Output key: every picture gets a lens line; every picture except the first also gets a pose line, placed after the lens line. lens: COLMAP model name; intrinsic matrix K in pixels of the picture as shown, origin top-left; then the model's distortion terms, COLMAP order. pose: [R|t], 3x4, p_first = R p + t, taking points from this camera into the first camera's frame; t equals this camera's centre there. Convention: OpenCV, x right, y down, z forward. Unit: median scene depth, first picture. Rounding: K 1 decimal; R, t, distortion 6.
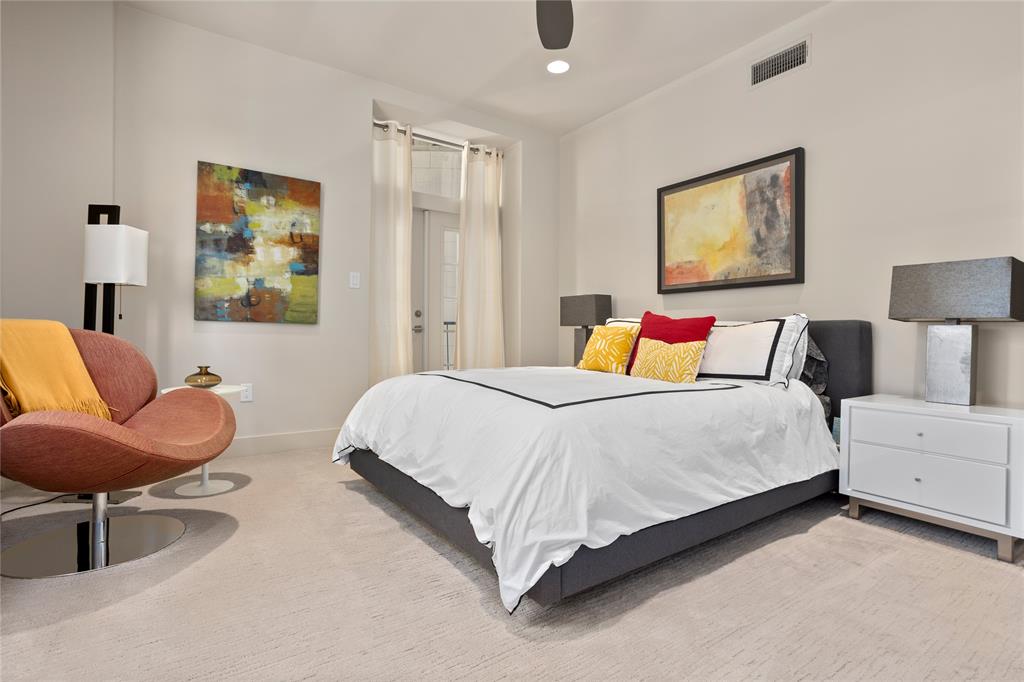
lens RADIAL K [[495.5, 0, 492.3], [0, 495.5, 347.0], [0, 0, 1]] dist [-0.043635, 0.012807]
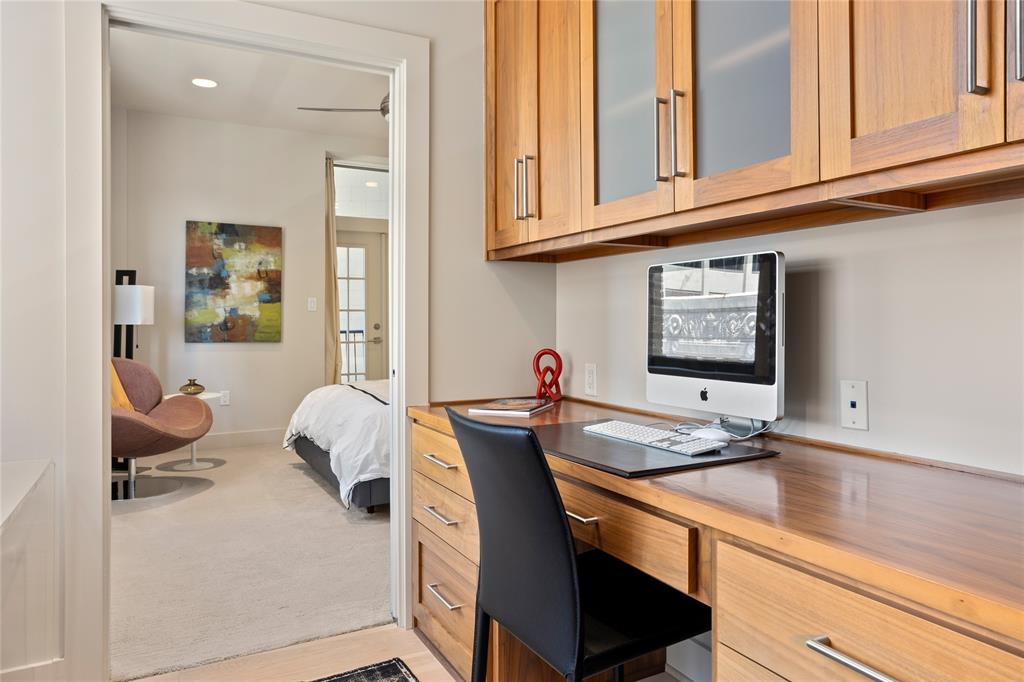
lens RADIAL K [[677.8, 0, 512.1], [0, 677.8, 323.0], [0, 0, 1]] dist [-0.030955, 0.000723]
pose [[0.996042, -0.016398, -0.087360, 0.399770], [0.014746, 0.999701, -0.019523, -0.057588], [0.087654, 0.018158, 0.995986, -0.683448]]
